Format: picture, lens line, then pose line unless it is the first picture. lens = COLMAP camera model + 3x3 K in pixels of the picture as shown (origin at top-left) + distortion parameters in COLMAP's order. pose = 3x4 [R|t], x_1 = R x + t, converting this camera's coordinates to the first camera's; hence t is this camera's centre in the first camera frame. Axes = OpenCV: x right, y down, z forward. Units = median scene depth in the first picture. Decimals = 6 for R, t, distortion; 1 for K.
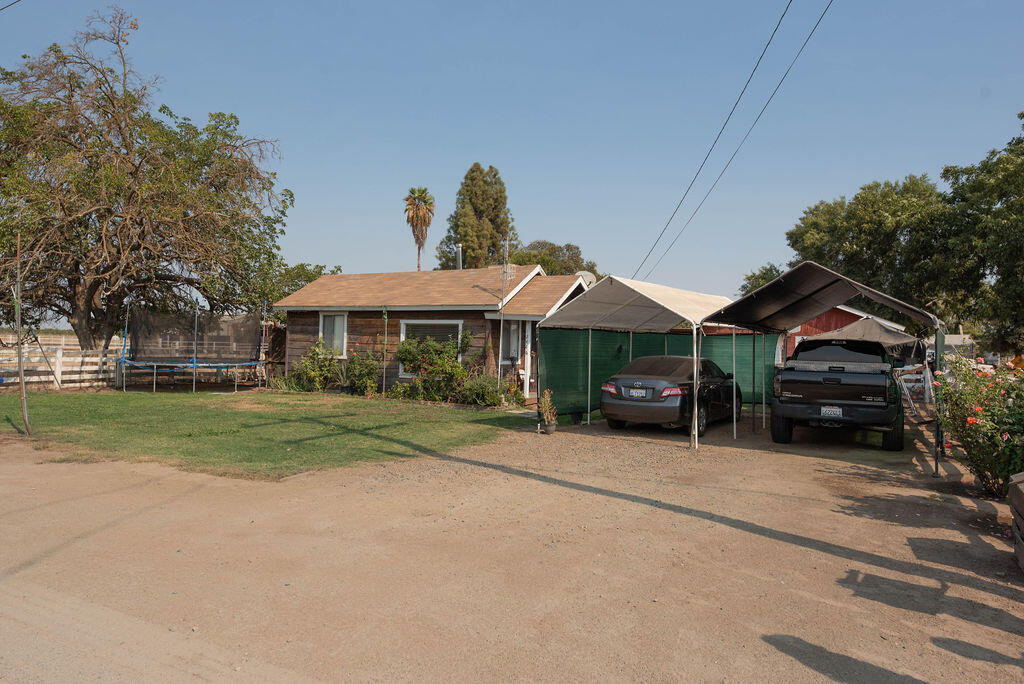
lens RADIAL K [[706.7, 0, 511.9], [0, 706.7, 336.7], [0, 0, 1]] dist [-0.005014, -0.000173]
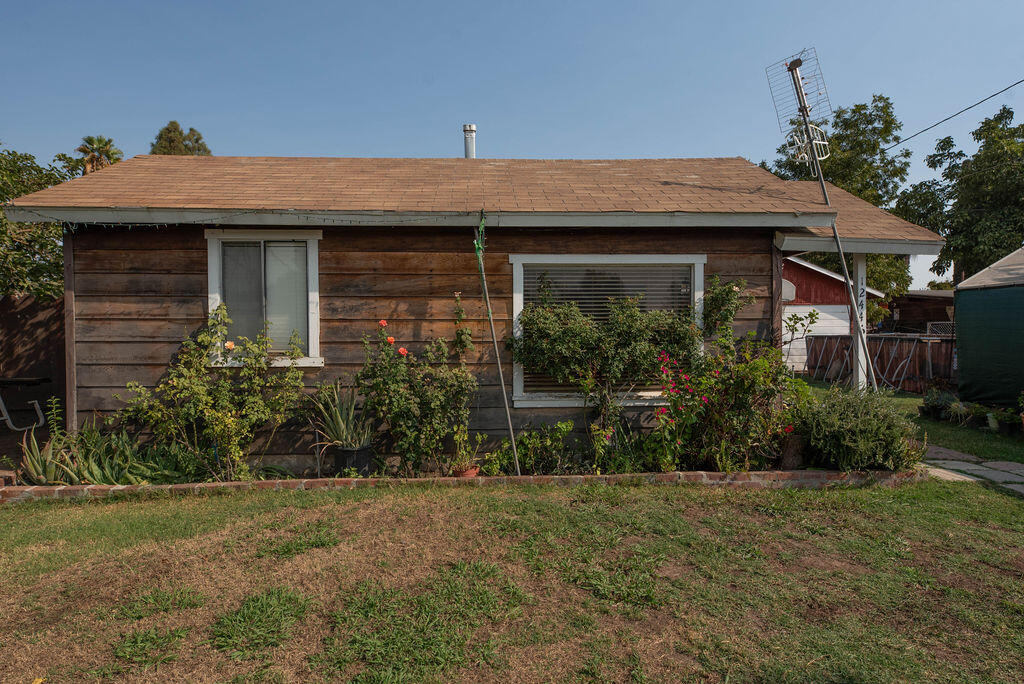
lens RADIAL K [[549.4, 0, 513.0], [0, 549.4, 348.4], [0, 0, 1]] dist [-0.005523, -0.002111]
pose [[0.832889, -0.047797, 0.551372, -0.305518], [0.021120, 0.998283, 0.054635, 0.009447], [-0.553037, -0.033860, 0.832469, 0.721222]]
